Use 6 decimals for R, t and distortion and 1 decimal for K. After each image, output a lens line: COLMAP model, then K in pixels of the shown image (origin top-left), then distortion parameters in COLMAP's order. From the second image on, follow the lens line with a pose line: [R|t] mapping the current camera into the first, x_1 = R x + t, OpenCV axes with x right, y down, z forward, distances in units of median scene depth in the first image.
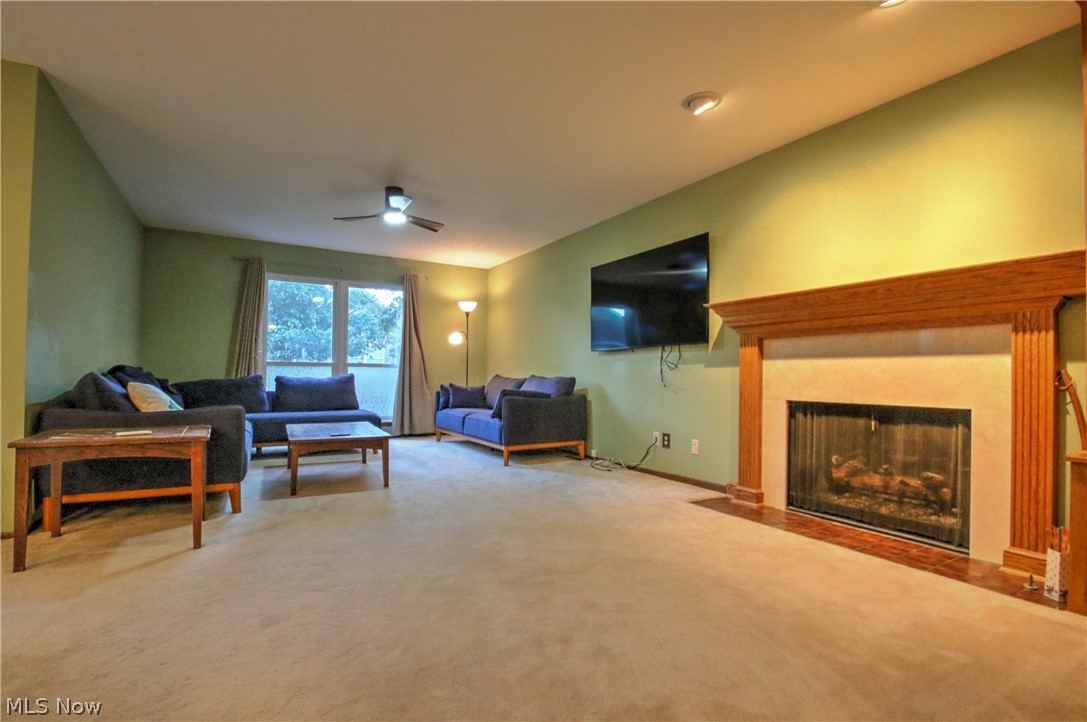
lens RADIAL K [[501.9, 0, 533.3], [0, 501.9, 372.2], [0, 0, 1]] dist [0.013155, -0.015994]
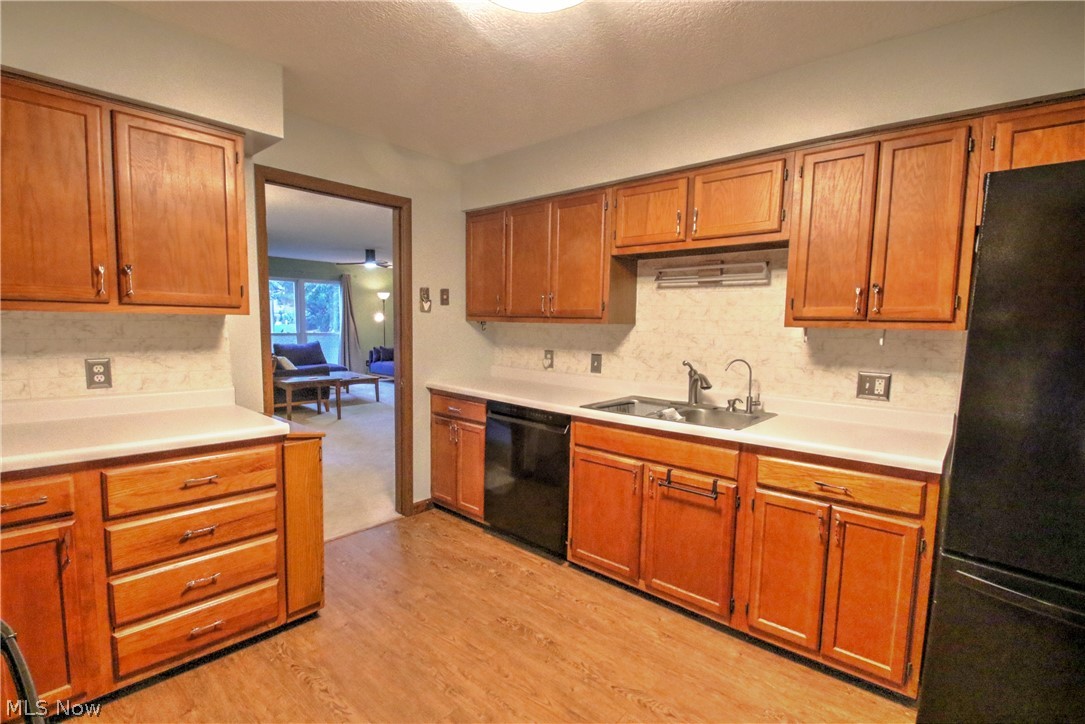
lens RADIAL K [[505.6, 0, 527.0], [0, 505.6, 373.9], [0, 0, 1]] dist [0.012361, -0.017764]
pose [[0.952450, -0.022928, 0.303832, -0.402744], [-0.012747, 0.993293, 0.114916, -0.160382], [-0.304429, -0.113324, 0.945770, -1.388130]]
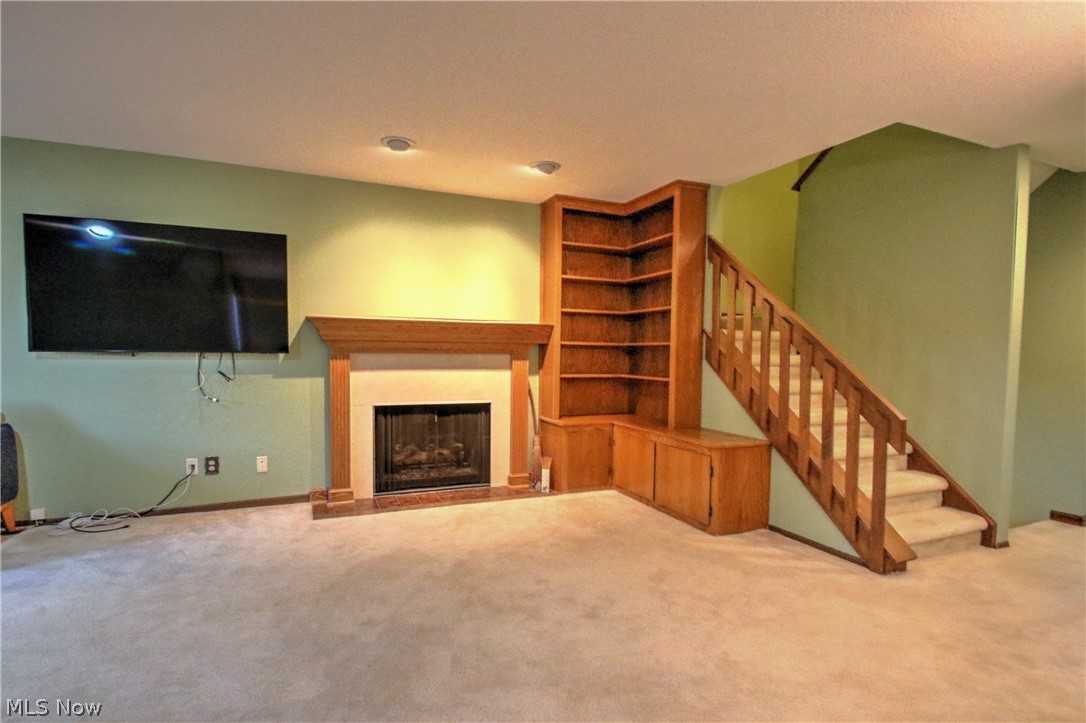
lens RADIAL K [[521.3, 0, 532.9], [0, 521.3, 382.4], [0, 0, 1]] dist [0.012307, -0.019085]
pose [[0.128869, -0.068158, 0.989317, -0.675688], [-0.019574, 0.997266, 0.071255, -0.096489], [-0.991468, -0.028547, 0.127182, 0.488037]]
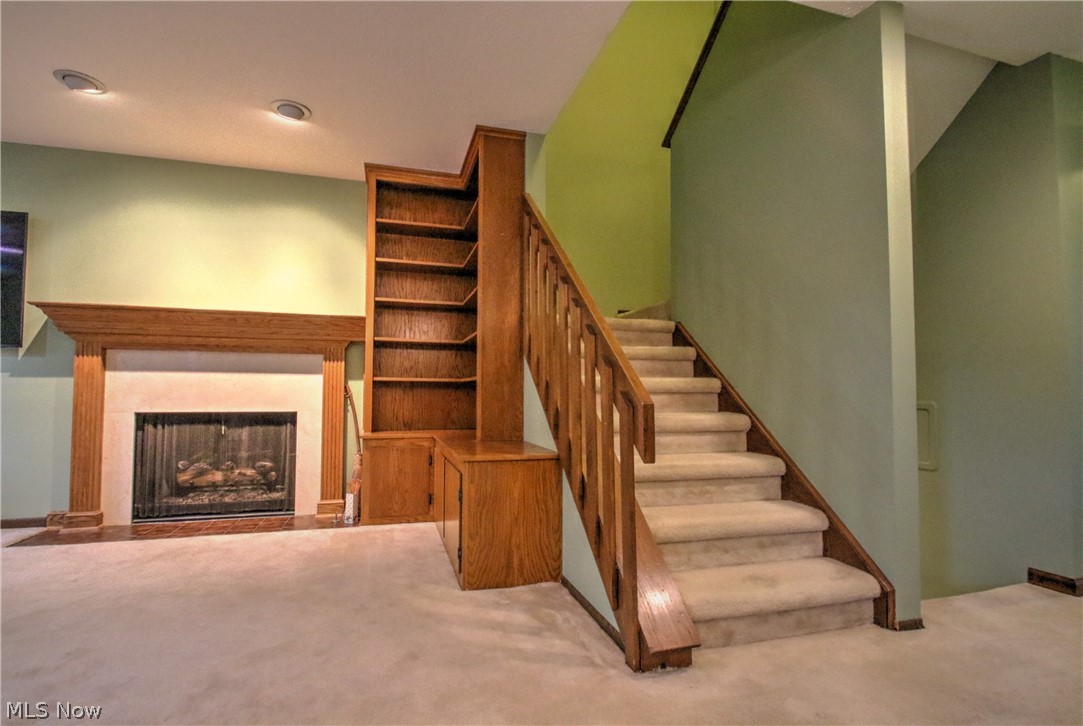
lens RADIAL K [[504.7, 0, 526.0], [0, 504.7, 374.9], [0, 0, 1]] dist [0.012361, -0.017764]
pose [[0.239067, 0.022738, 0.970737, -0.288042], [-0.012569, 0.999714, -0.020321, -0.008095], [-0.970922, -0.007343, 0.239285, 0.015834]]
